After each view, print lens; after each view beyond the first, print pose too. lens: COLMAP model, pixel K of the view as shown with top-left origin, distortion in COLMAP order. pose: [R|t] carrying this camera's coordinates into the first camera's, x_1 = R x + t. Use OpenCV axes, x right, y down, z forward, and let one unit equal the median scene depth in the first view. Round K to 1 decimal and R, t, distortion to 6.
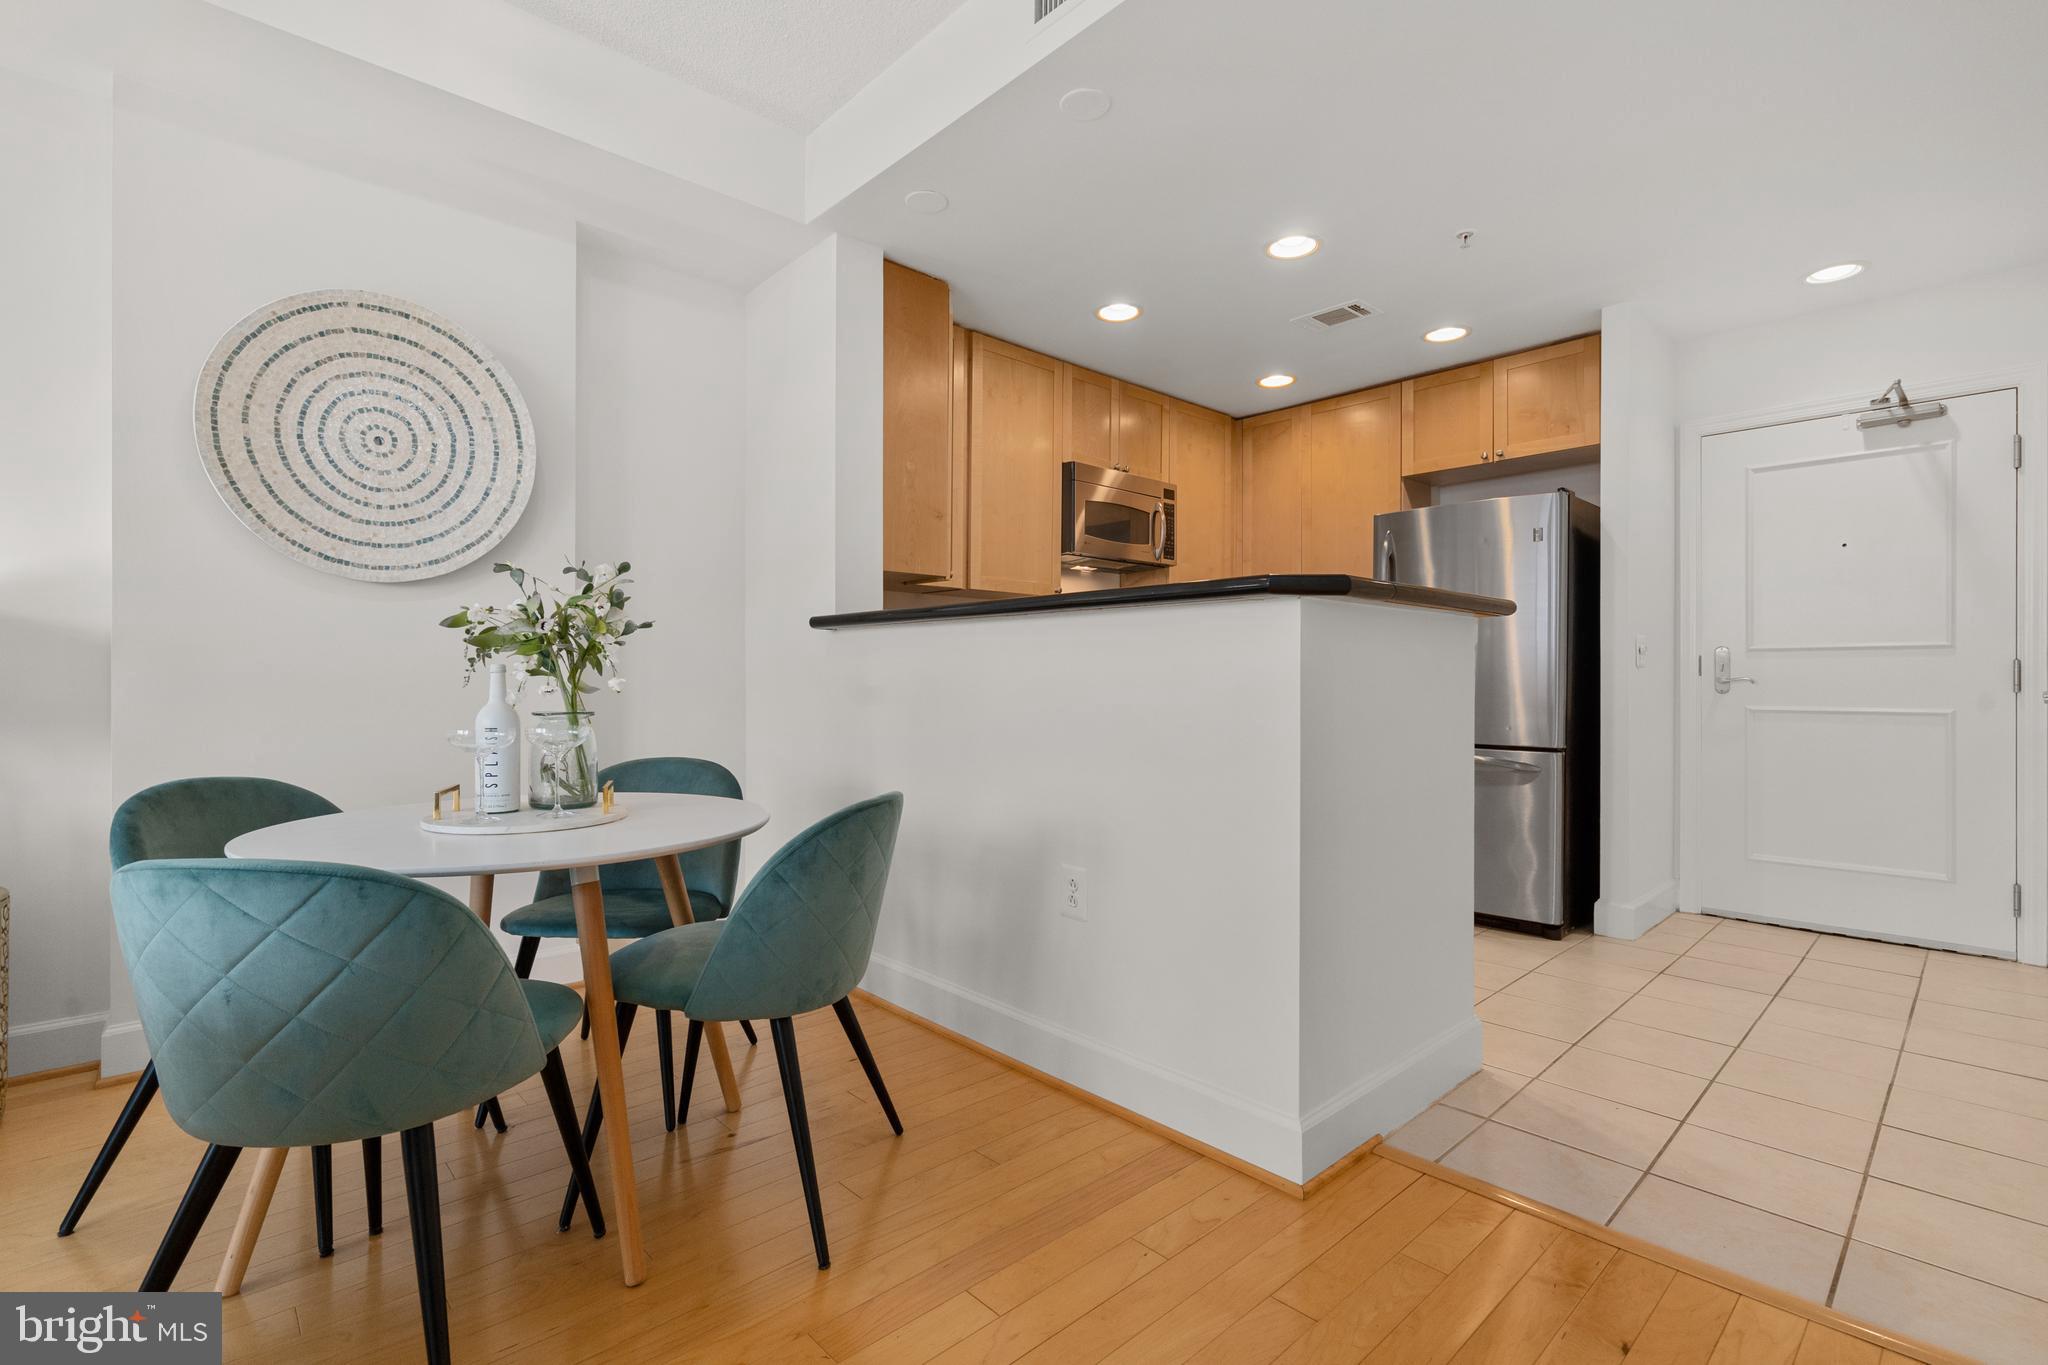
lens RADIAL K [[940.5, 0, 1022.5], [0, 940.5, 678.2], [0, 0, 1]] dist [0.001095, 0.001268]
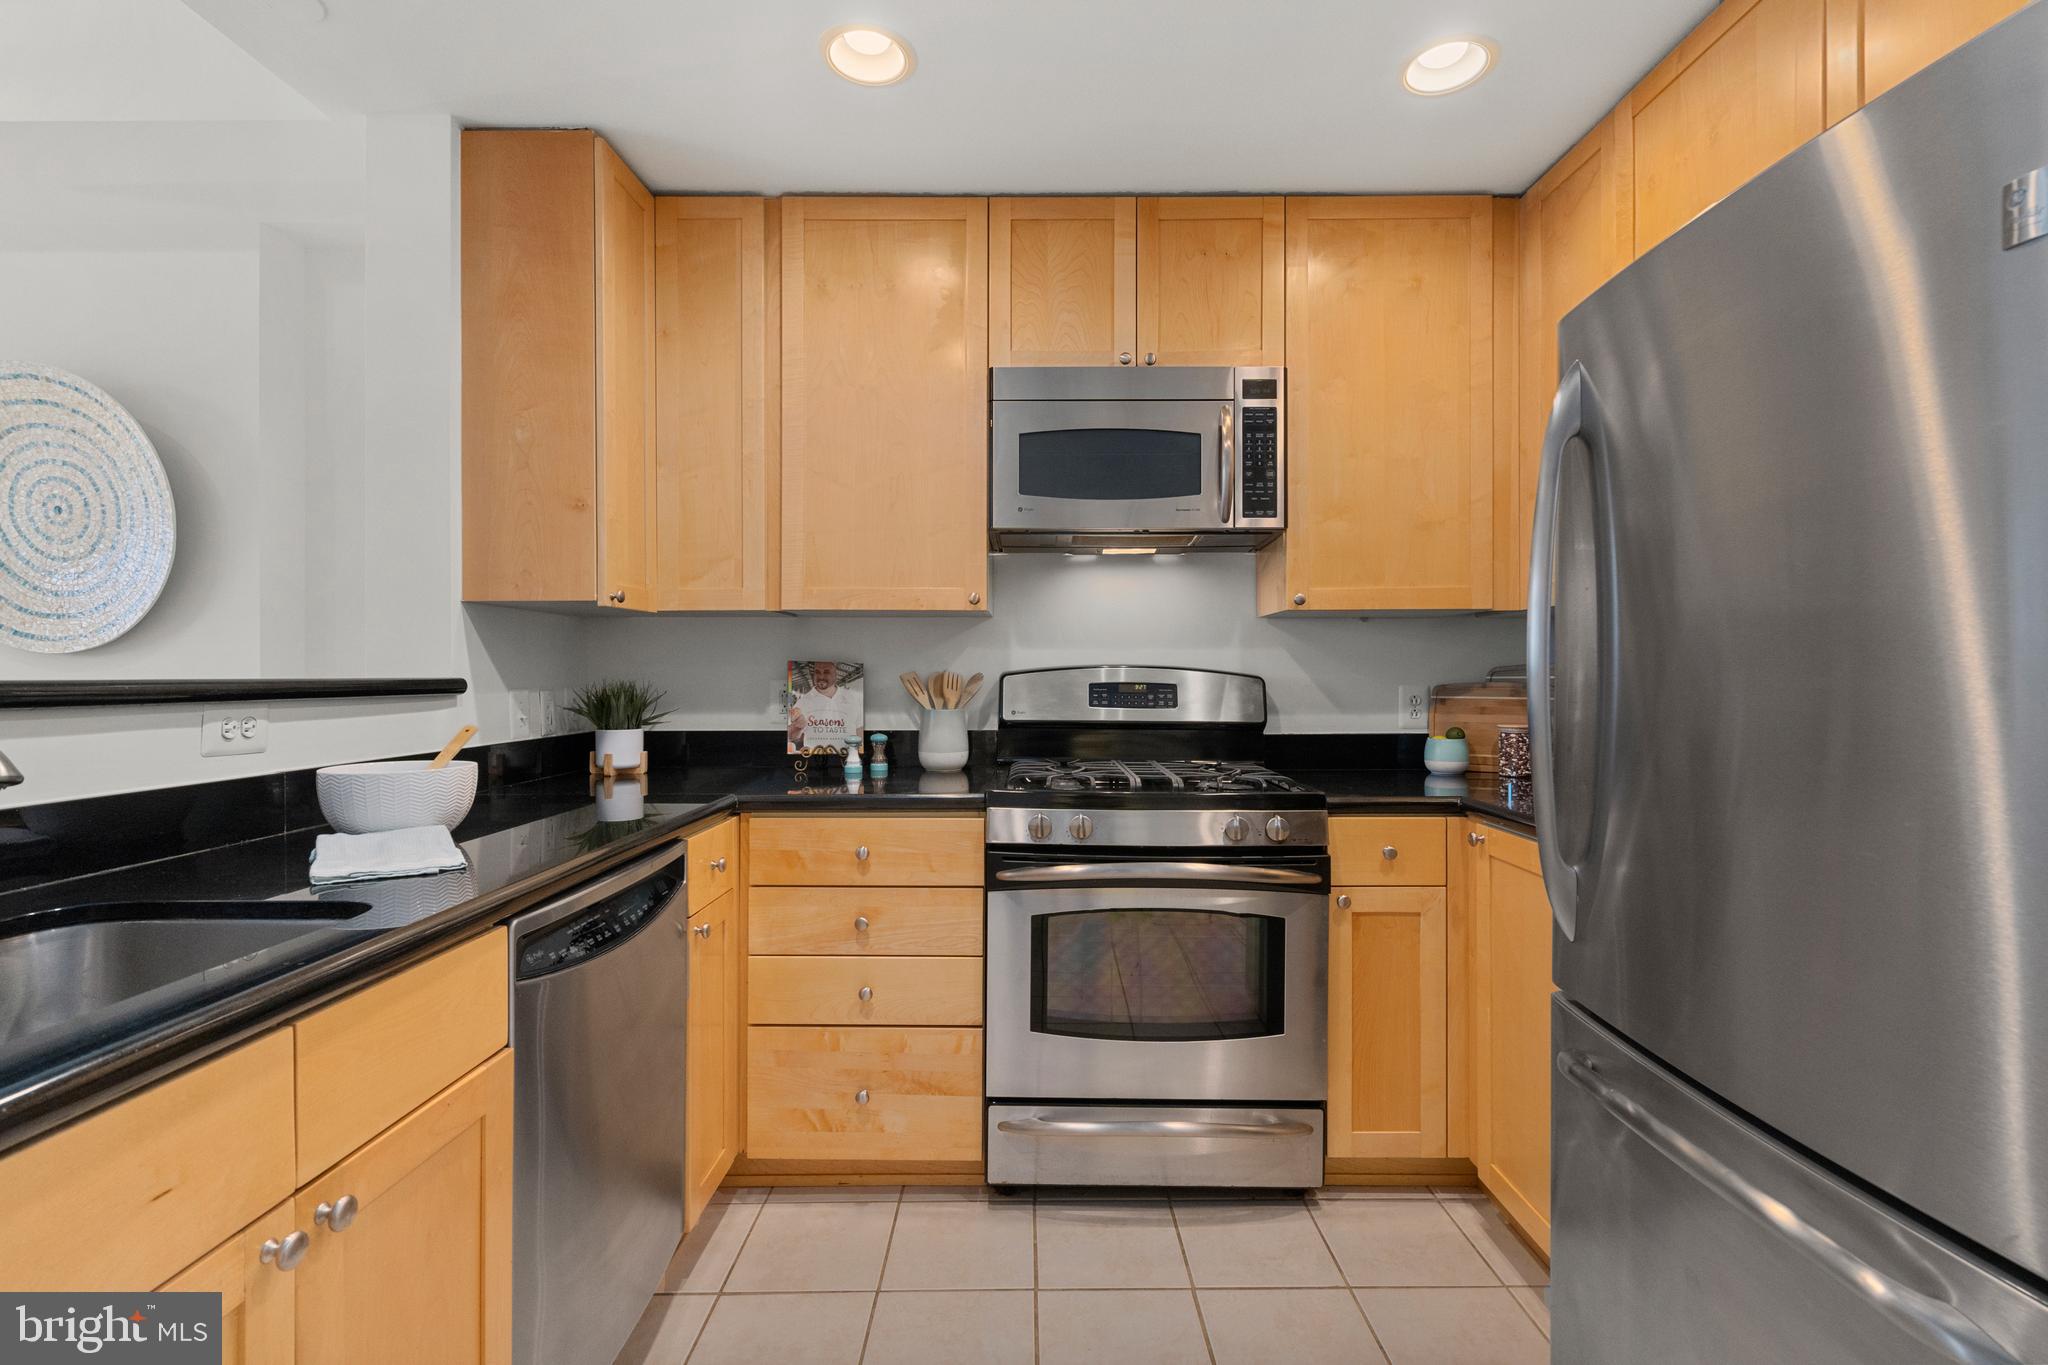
lens RADIAL K [[934.7, 0, 1027.6], [0, 934.7, 678.2], [0, 0, 1]] dist [-0.001641, 0.001343]
pose [[0.730482, -0.000795, -0.682931, 0.685030], [0.003126, 0.999993, 0.002180, -0.071193], [0.682924, -0.003727, 0.730480, 0.924399]]
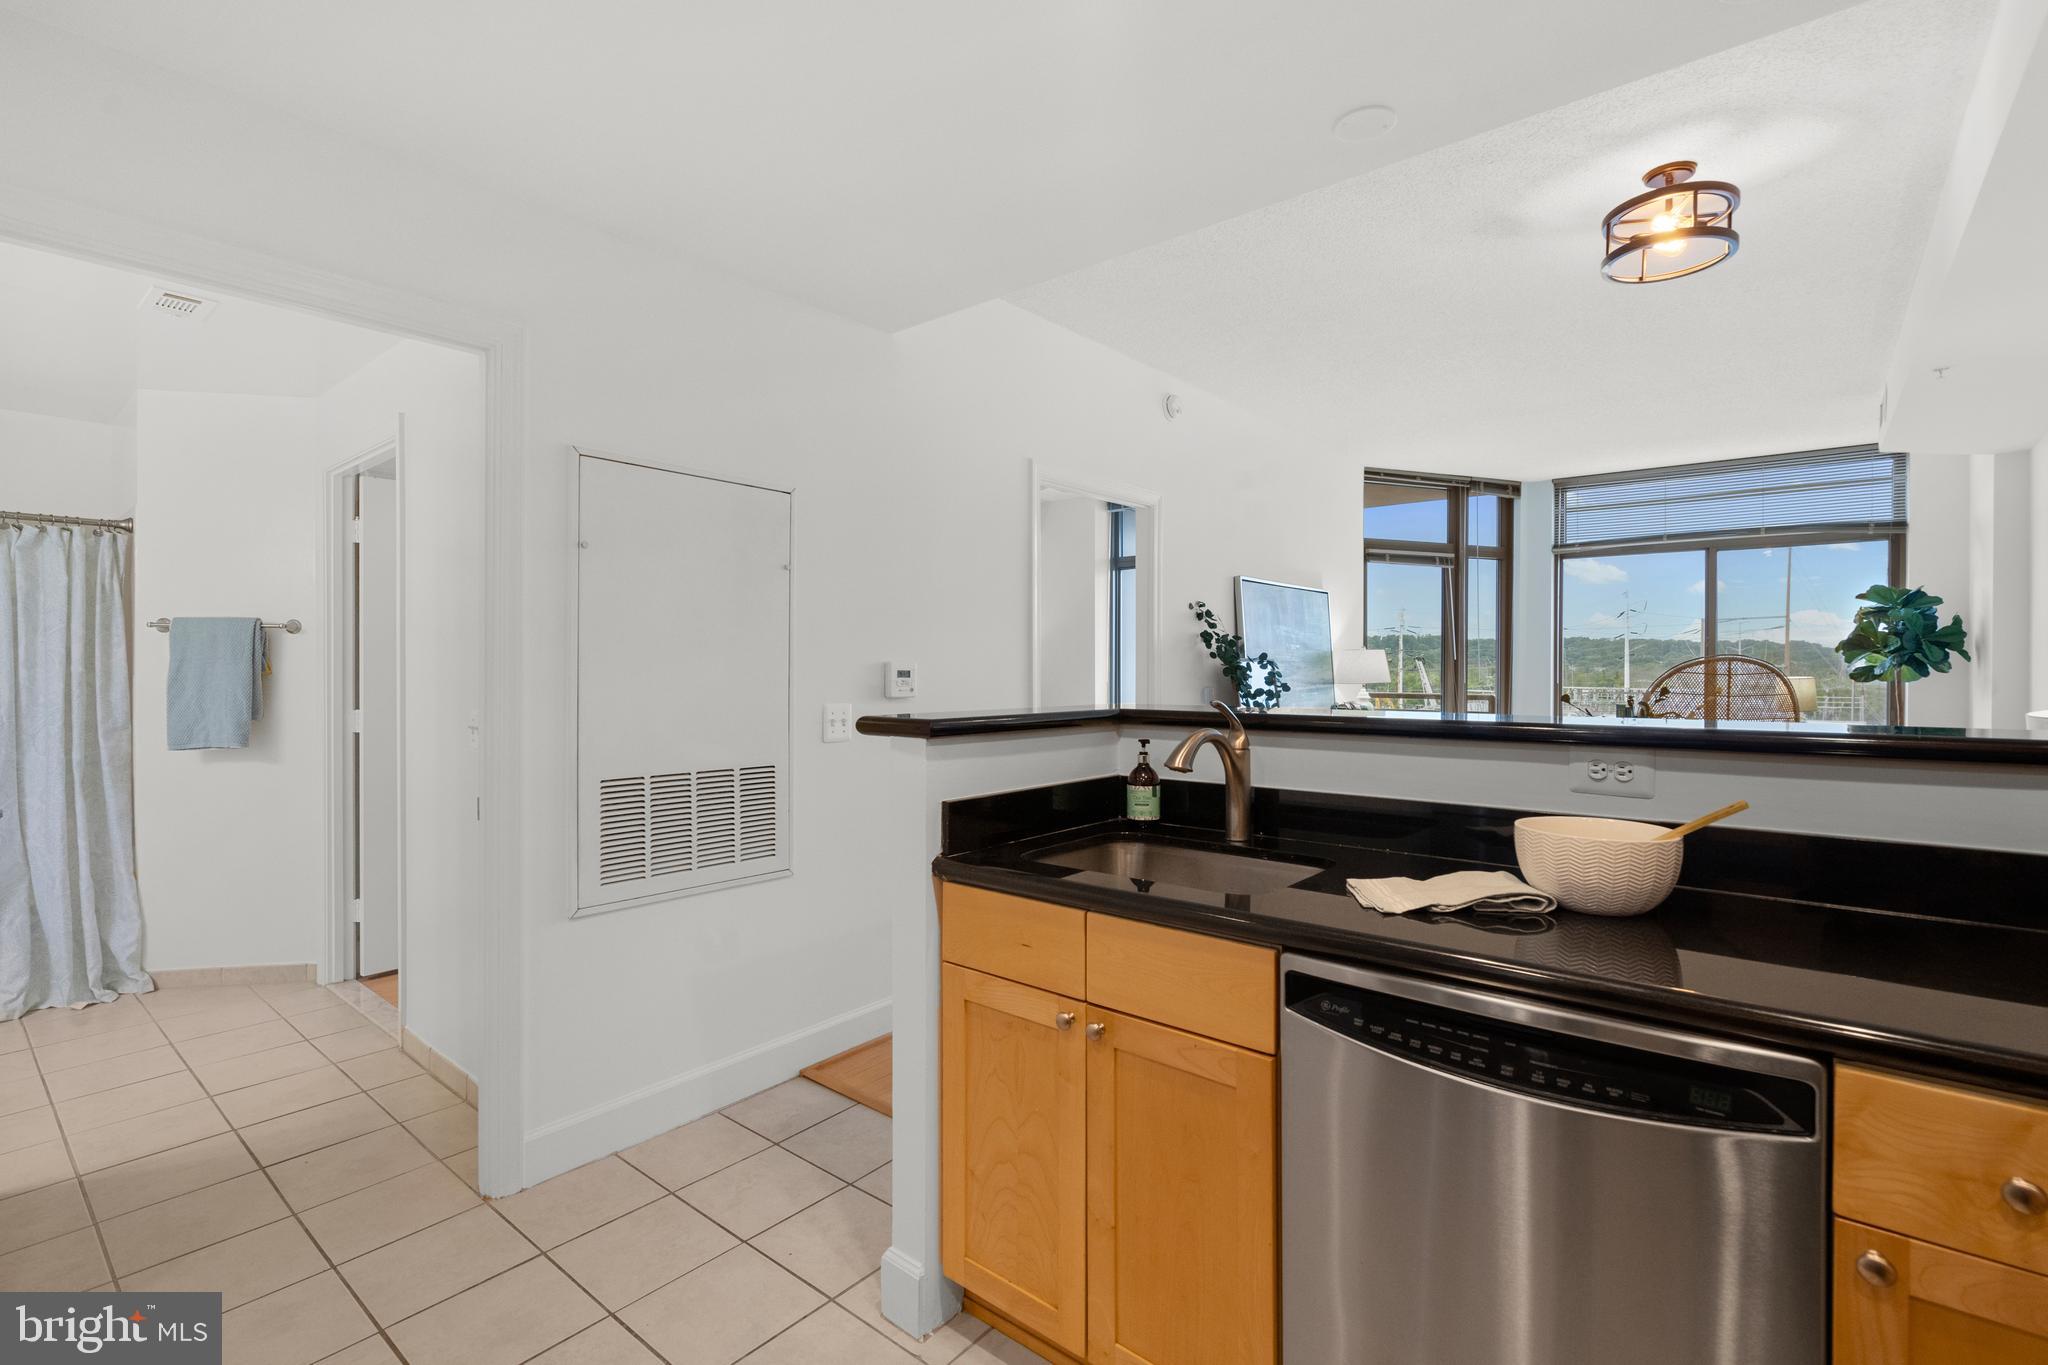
lens RADIAL K [[928.5, 0, 1030.3], [0, 928.5, 667.0], [0, 0, 1]] dist [0.000983, 0.001053]
pose [[-0.991482, -0.001090, -0.130236, 0.404258], [-0.000744, 0.999996, -0.002706, -0.106273], [0.130238, -0.002586, -0.991479, 1.552633]]
